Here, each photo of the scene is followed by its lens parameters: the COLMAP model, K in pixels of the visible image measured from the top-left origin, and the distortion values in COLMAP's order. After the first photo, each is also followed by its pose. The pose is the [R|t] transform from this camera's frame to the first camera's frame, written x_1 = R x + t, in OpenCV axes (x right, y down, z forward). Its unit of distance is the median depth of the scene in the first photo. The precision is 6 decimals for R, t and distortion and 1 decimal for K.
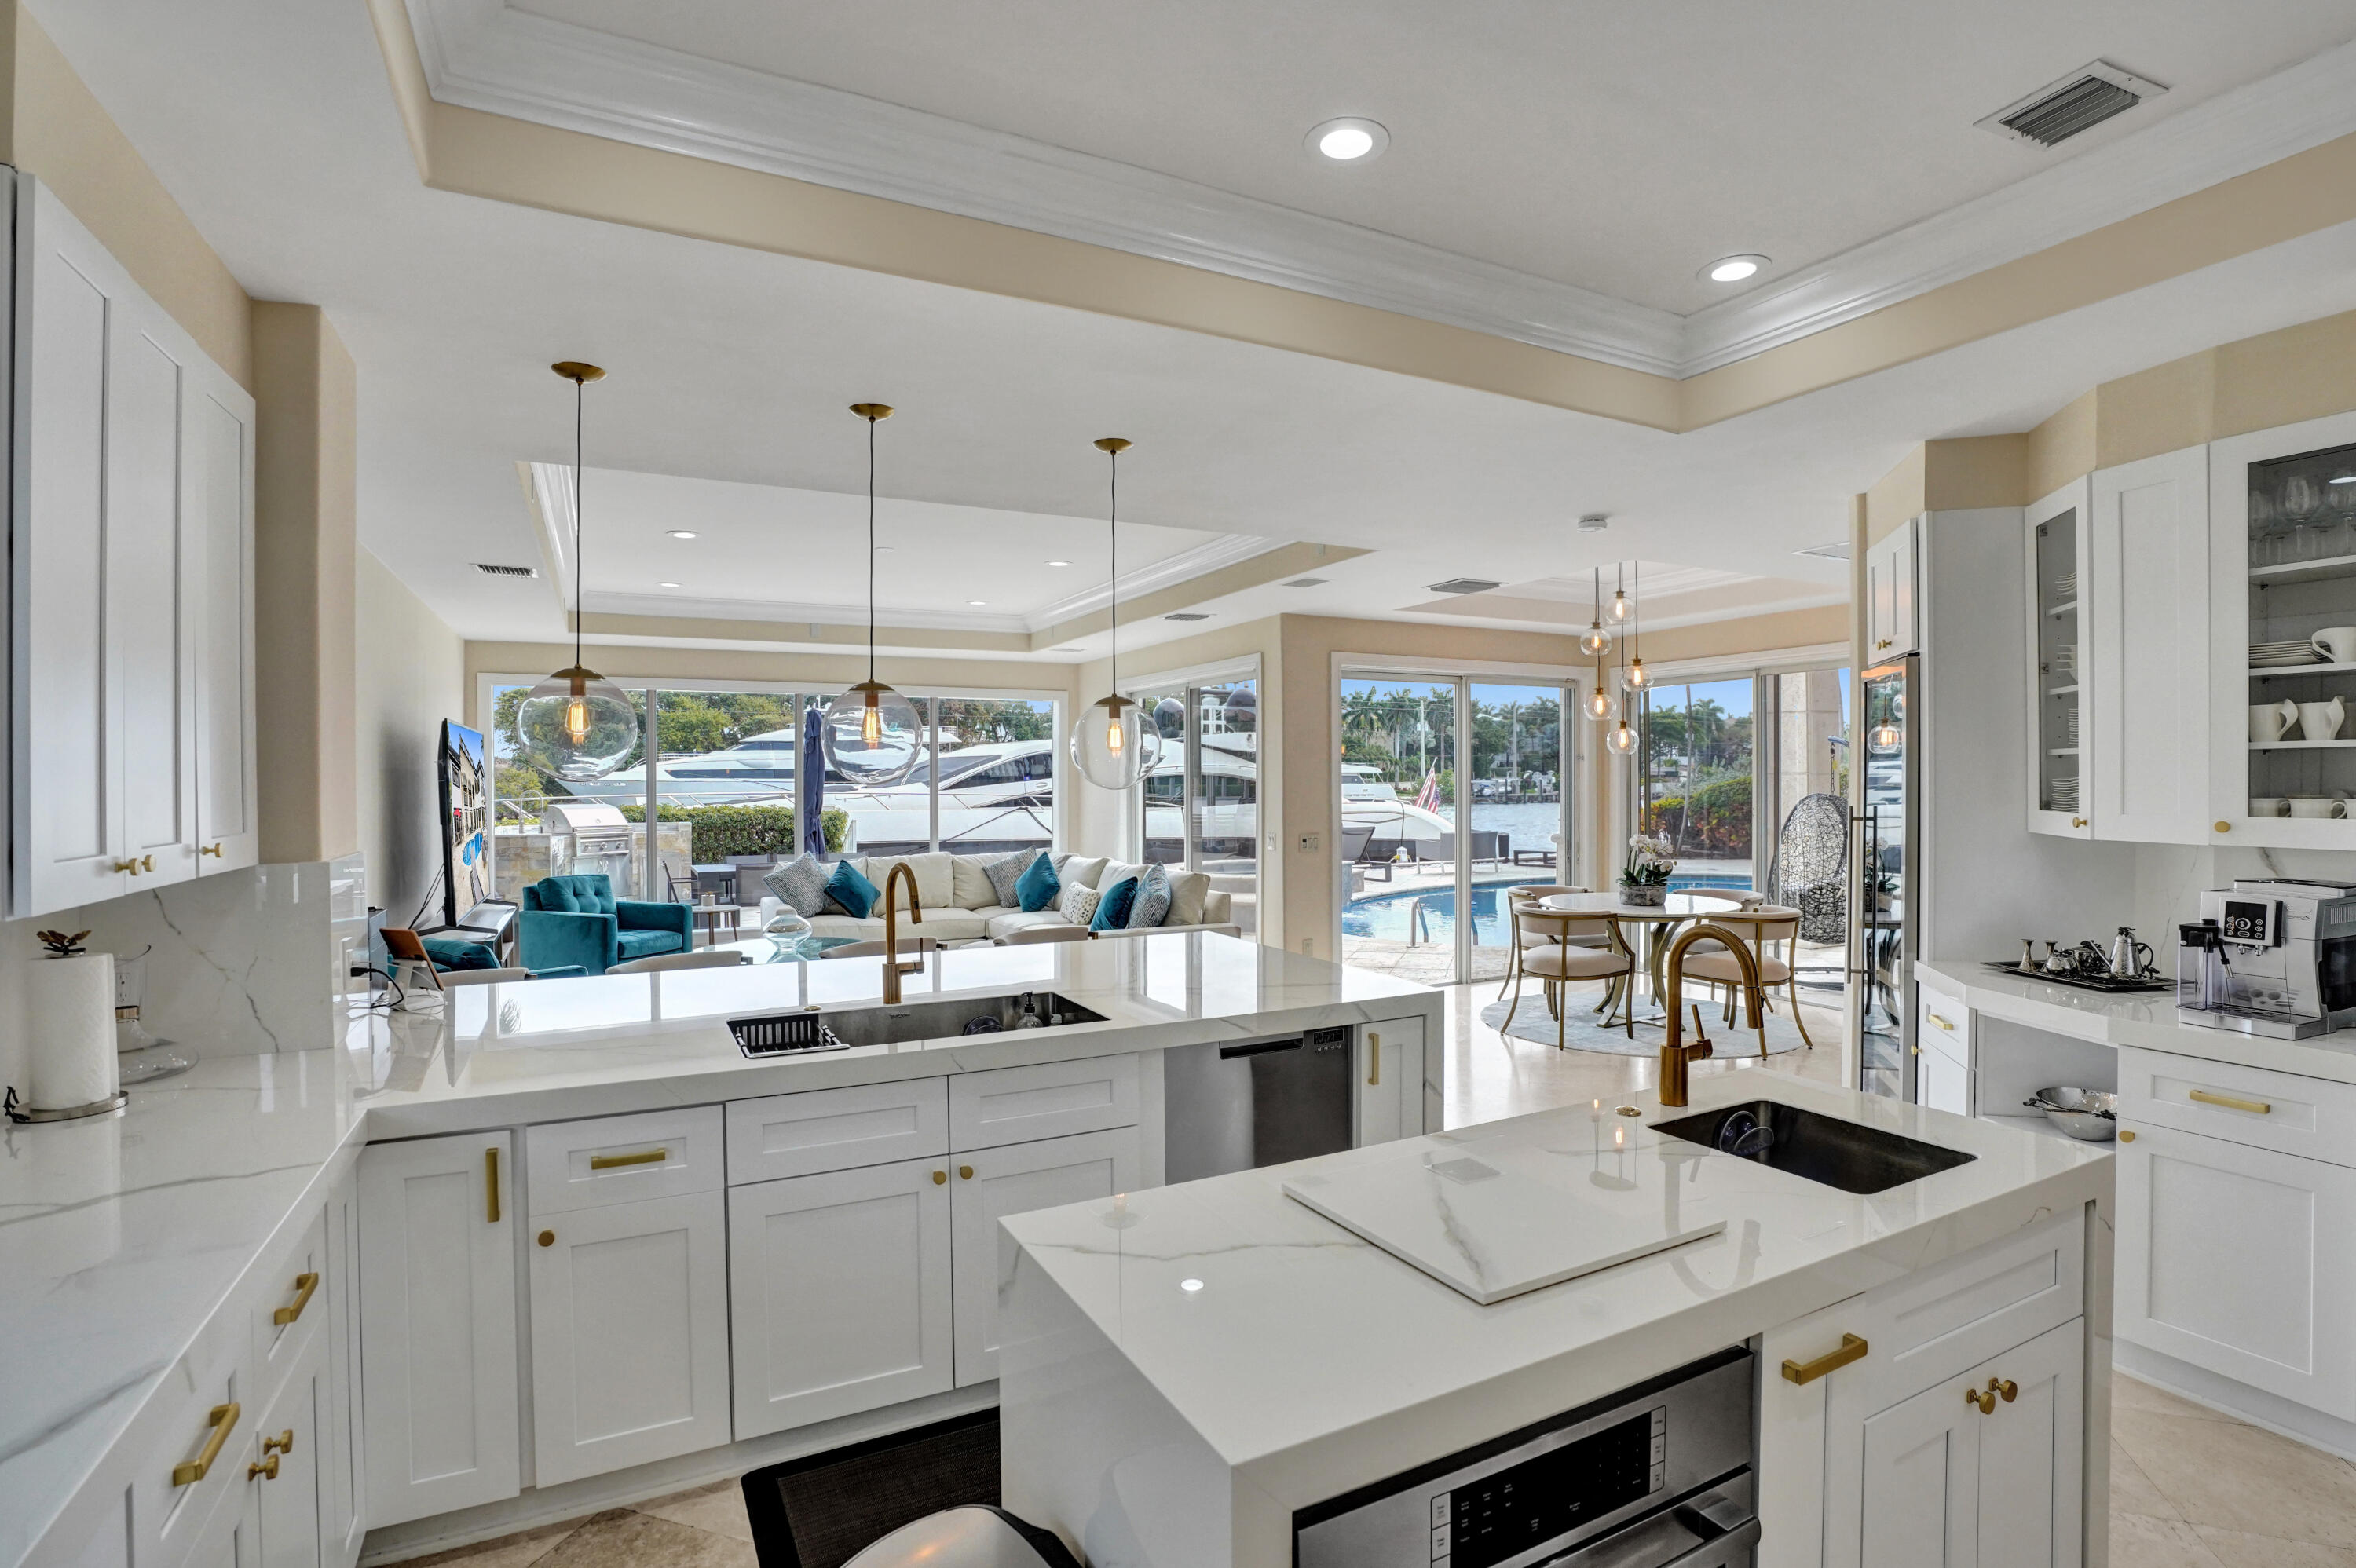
lens RADIAL K [[1125.1, 0, 1178.0], [0, 1125.1, 784.0], [0, 0, 1]] dist [-0.065571, 0.024937]
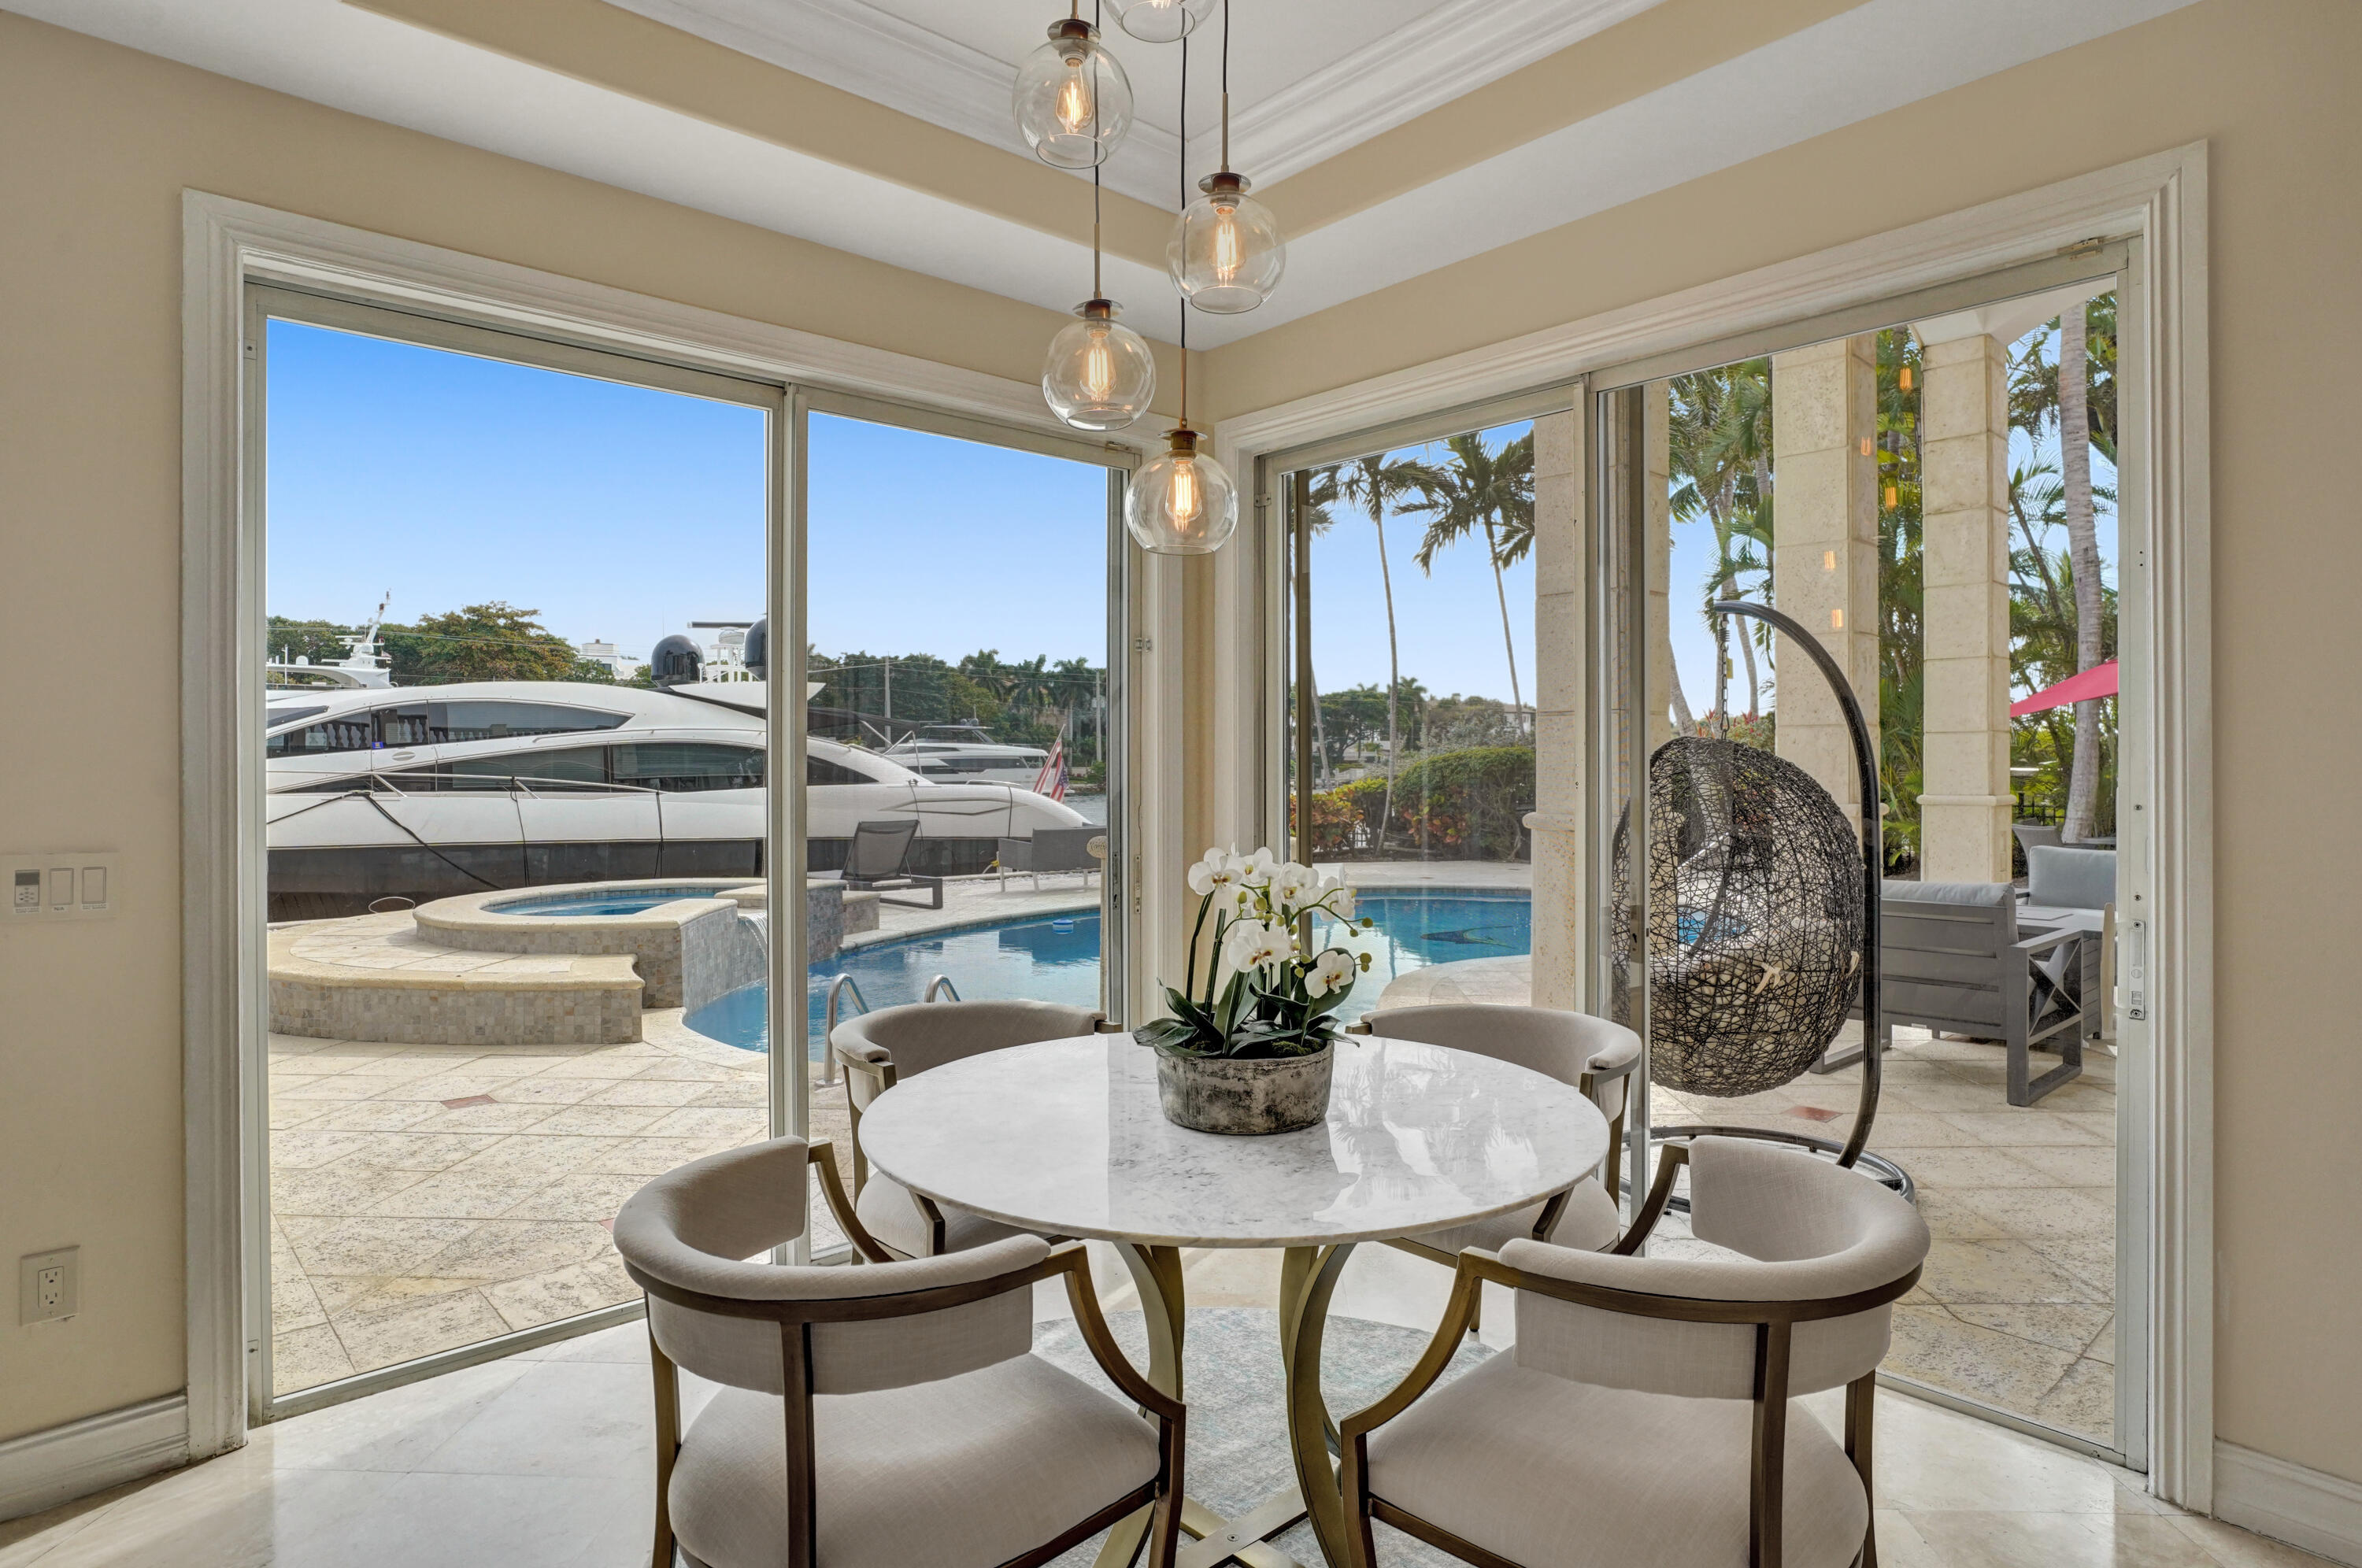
lens RADIAL K [[1288.2, 0, 1137.6], [0, 1288.2, 771.1], [0, 0, 1]] dist [0.001902, 0.000101]
pose [[0.972061, 0.000595, 0.234729, 0.103257], [-0.000634, 1.000000, 0.000092, 0.008865], [-0.234729, -0.000238, 0.972061, 0.228416]]
